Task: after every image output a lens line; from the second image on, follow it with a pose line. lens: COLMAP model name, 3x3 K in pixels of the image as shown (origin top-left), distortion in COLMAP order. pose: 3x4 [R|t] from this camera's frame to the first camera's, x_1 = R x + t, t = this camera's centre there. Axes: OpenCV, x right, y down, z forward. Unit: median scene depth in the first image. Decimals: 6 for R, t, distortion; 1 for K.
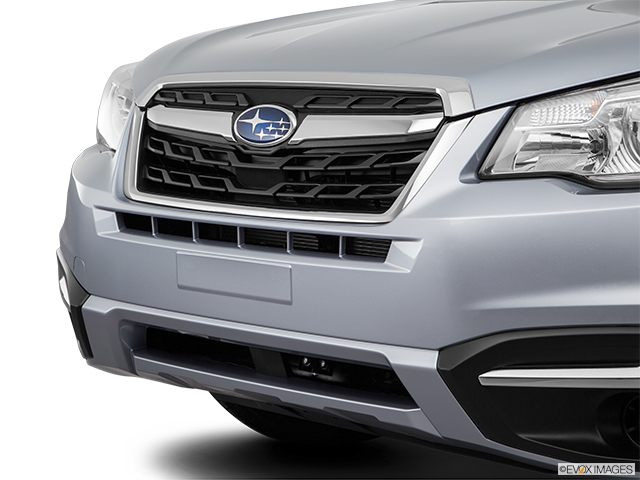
lens RADIAL K [[1571.8, 0, 320.0], [0, 1571.8, 240.0], [0, 0, 1]] dist [0.358308, -0.102490]
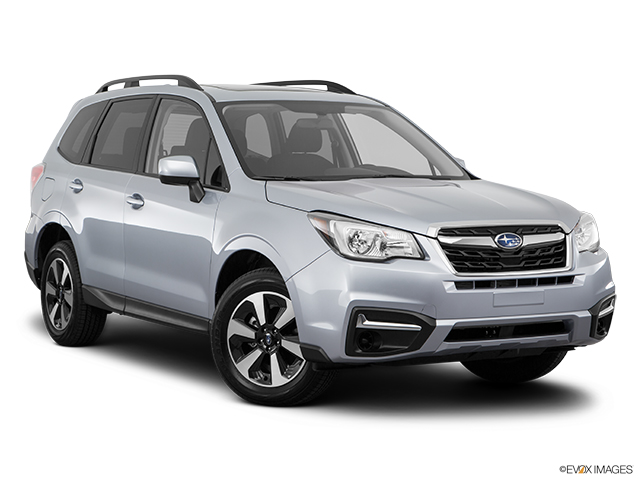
lens RADIAL K [[1309.0, 0, 320.0], [0, 1309.0, 240.0], [0, 0, 1]] dist [0.048826, 0.157804]
pose [[0.257470, -0.071510, 0.963637, -2.305488], [0.086598, 0.994953, 0.050696, -0.219297], [-0.962398, 0.070396, 0.262363, 0.750819]]
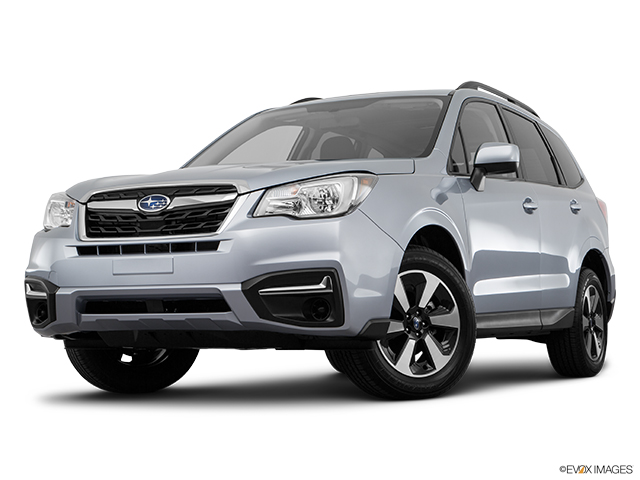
lens RADIAL K [[1221.7, 0, 320.0], [0, 1221.7, 240.0], [0, 0, 1]] dist [0.018240, 0.047306]
pose [[0.954853, 0.012117, 0.296832, -0.346946], [0.038776, 0.985537, -0.164964, 0.297854], [-0.294538, 0.169026, 0.940573, -0.786673]]
